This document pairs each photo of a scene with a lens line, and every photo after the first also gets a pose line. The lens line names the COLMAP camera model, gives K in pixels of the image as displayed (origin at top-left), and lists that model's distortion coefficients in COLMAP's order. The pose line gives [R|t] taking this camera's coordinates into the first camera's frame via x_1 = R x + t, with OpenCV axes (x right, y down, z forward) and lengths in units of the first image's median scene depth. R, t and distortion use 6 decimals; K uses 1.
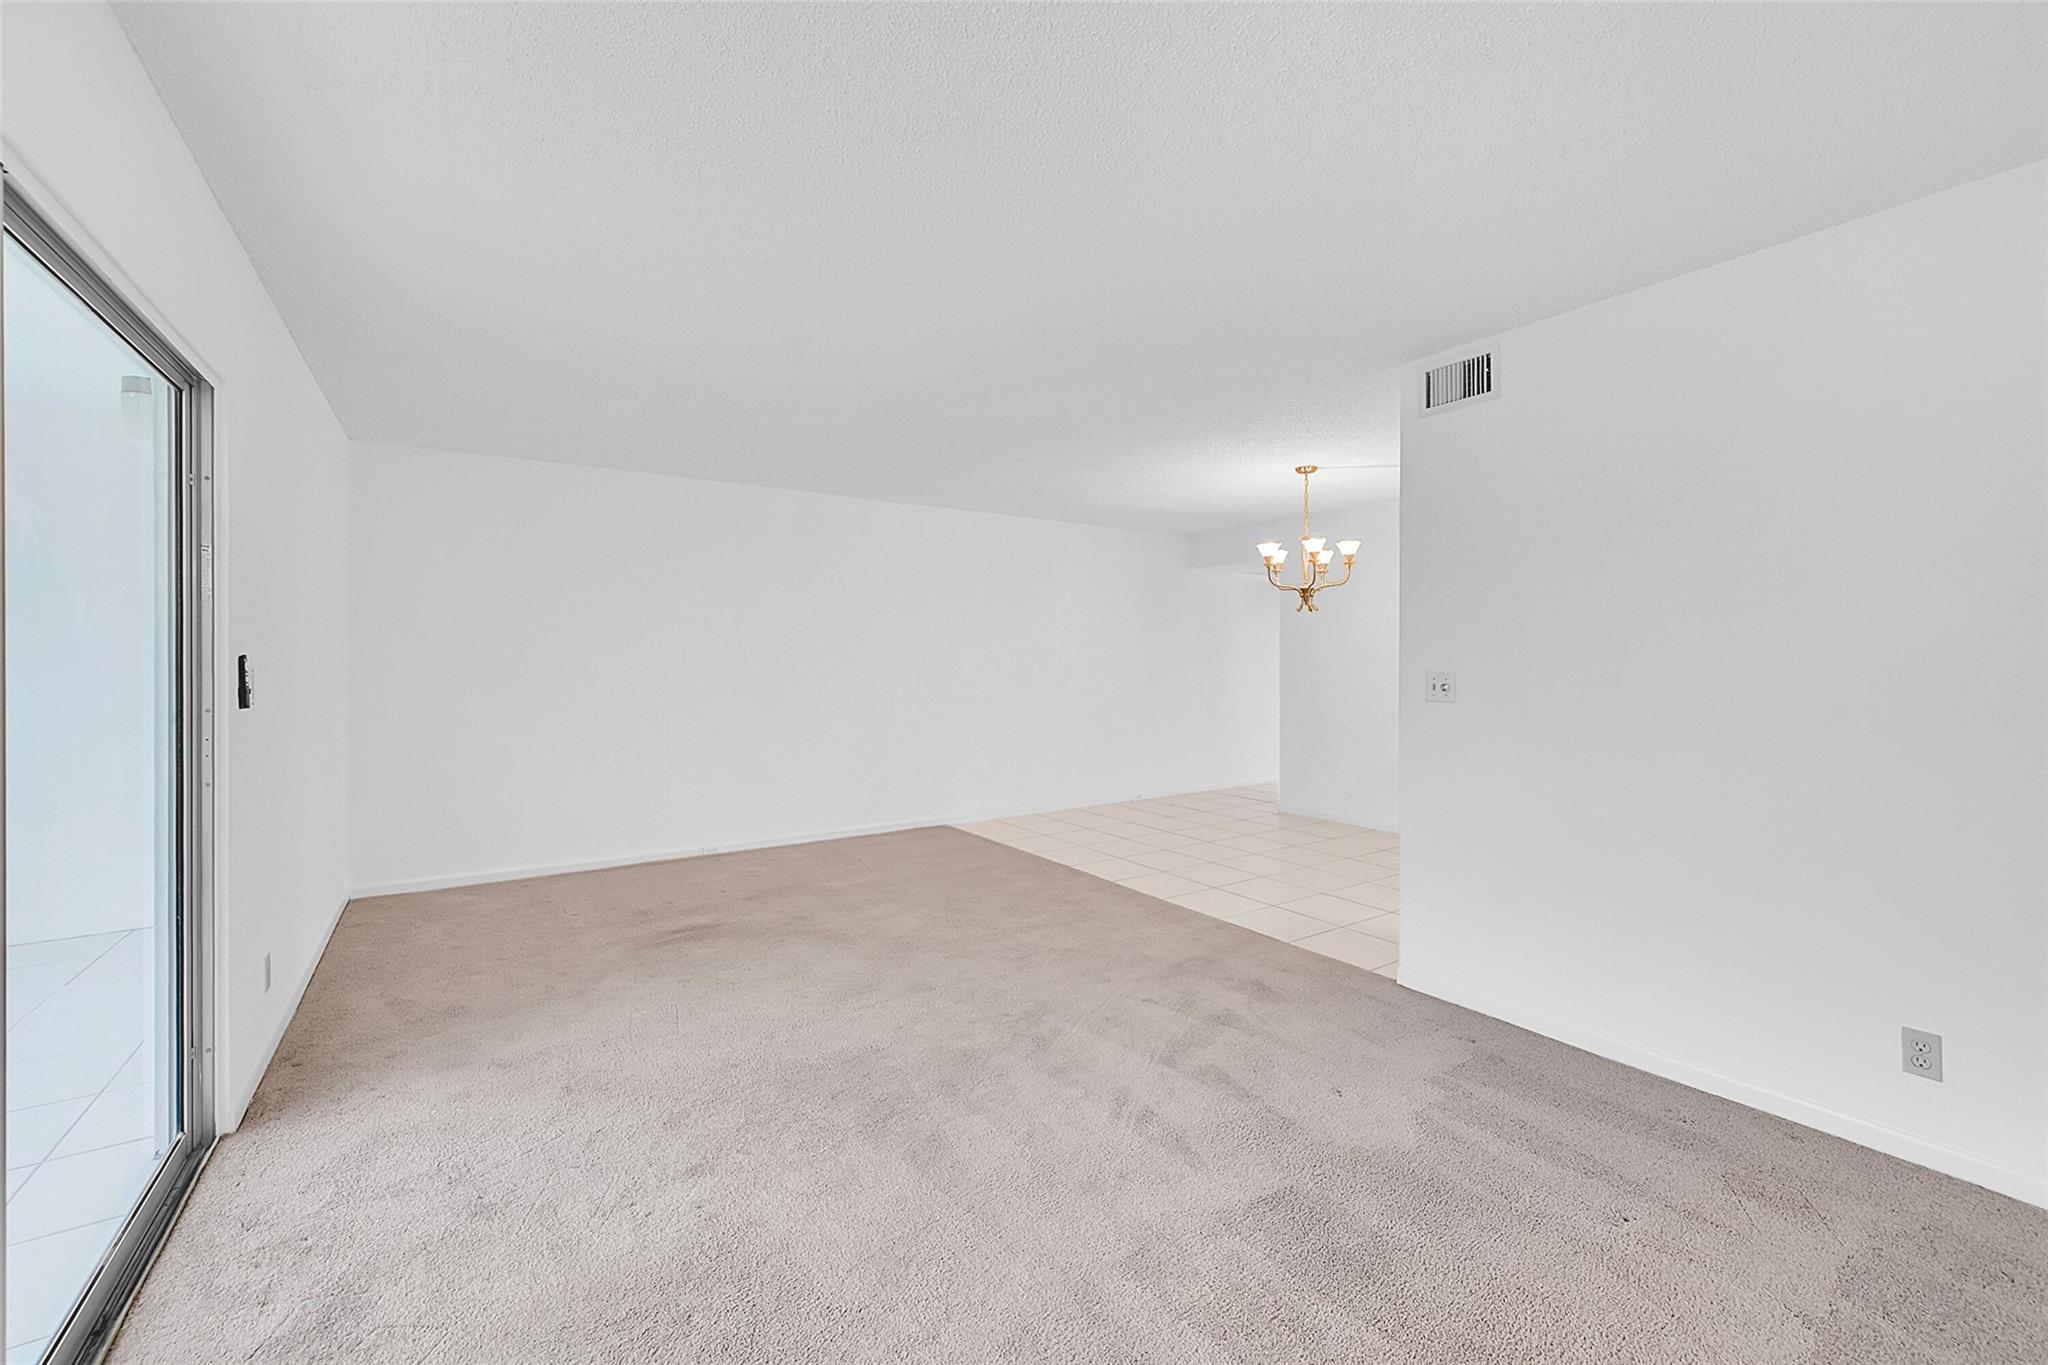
lens RADIAL K [[837.6, 0, 1033.9], [0, 837.6, 702.8], [0, 0, 1]] dist [-0.001123, -0.000354]
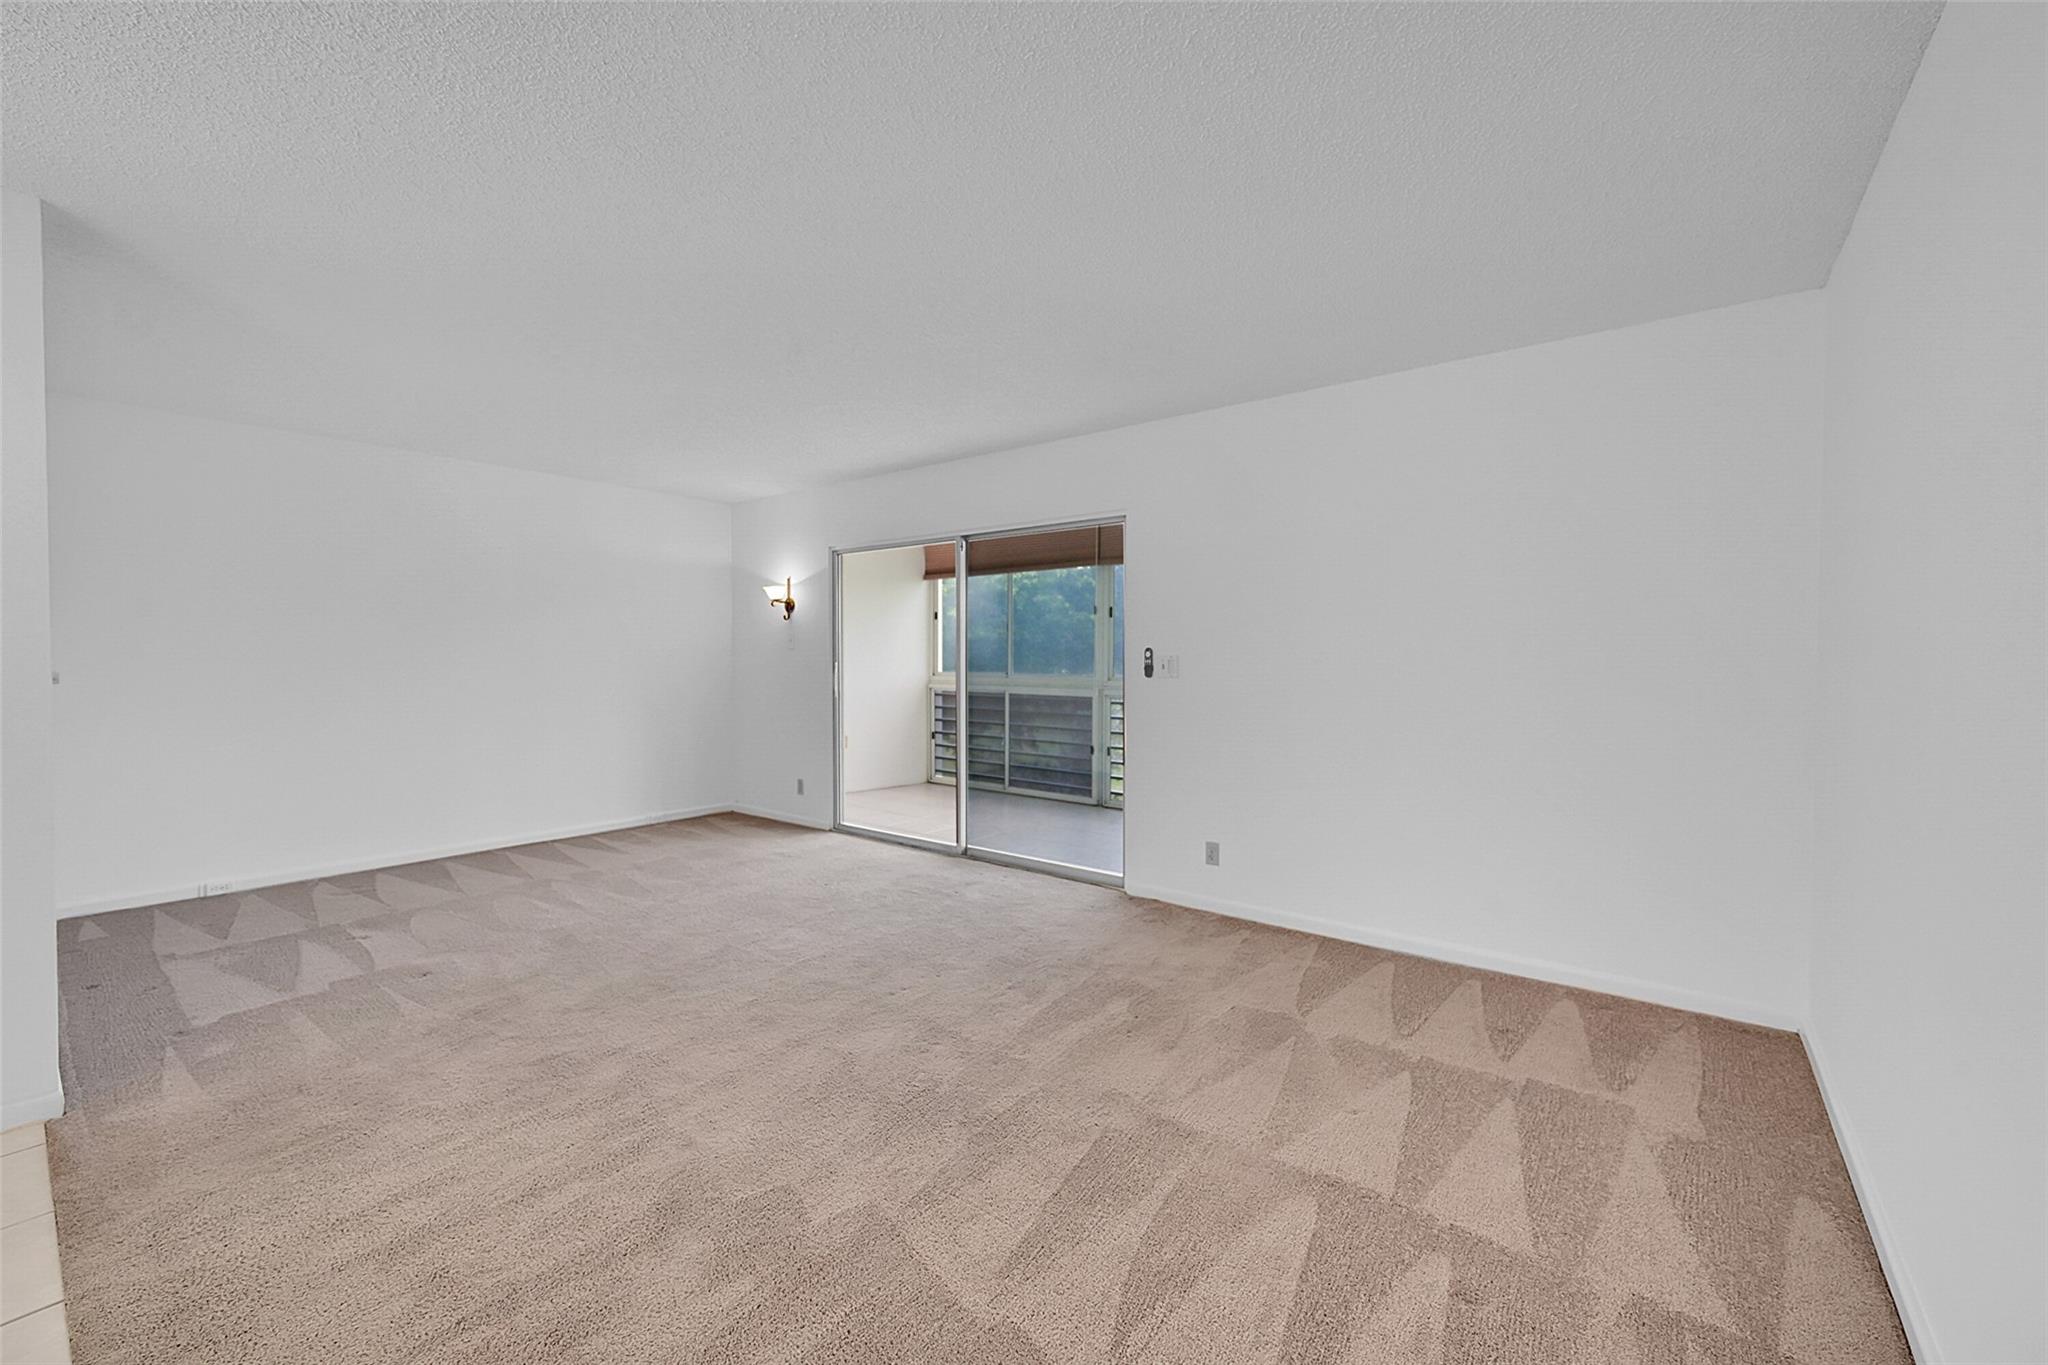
lens RADIAL K [[819.1, 0, 1015.9], [0, 819.1, 664.7], [0, 0, 1]] dist [-0.001416, -0.000616]
pose [[-0.957373, 0.001582, -0.288852, -0.120693], [-0.018547, 0.997585, 0.066934, -0.120633], [0.288260, 0.069439, -0.955031, 2.329234]]
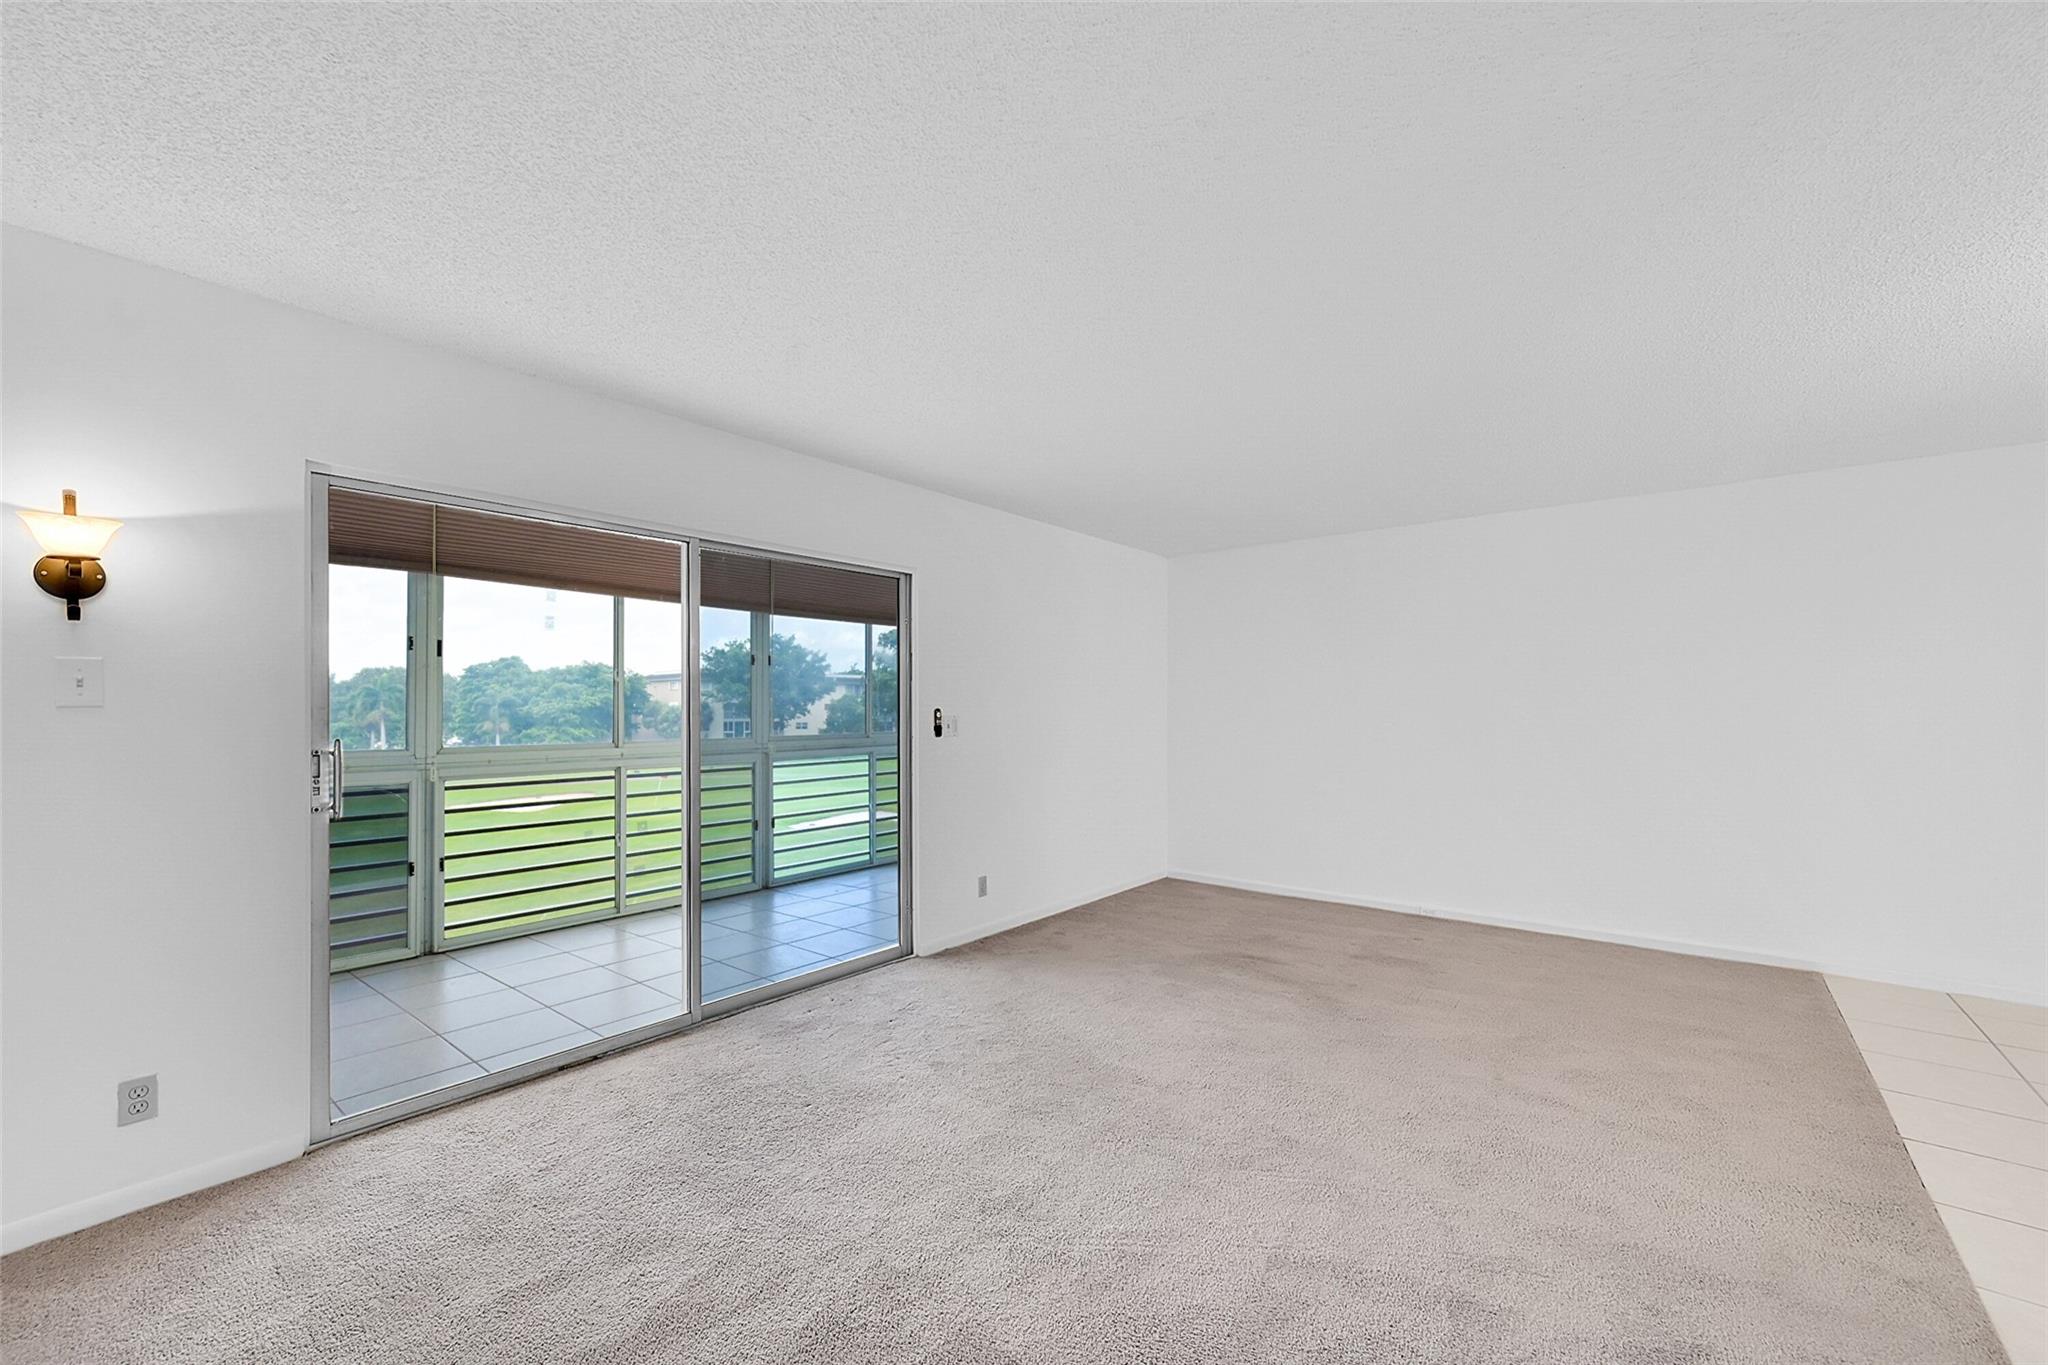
lens RADIAL K [[837.6, 0, 1033.9], [0, 837.6, 702.8], [0, 0, 1]] dist [-0.001123, -0.000354]
pose [[0.282709, -0.005537, -0.959190, 0.848904], [-0.055654, 0.998204, -0.022165, -0.036195], [0.957590, 0.059649, 0.281893, 0.583479]]
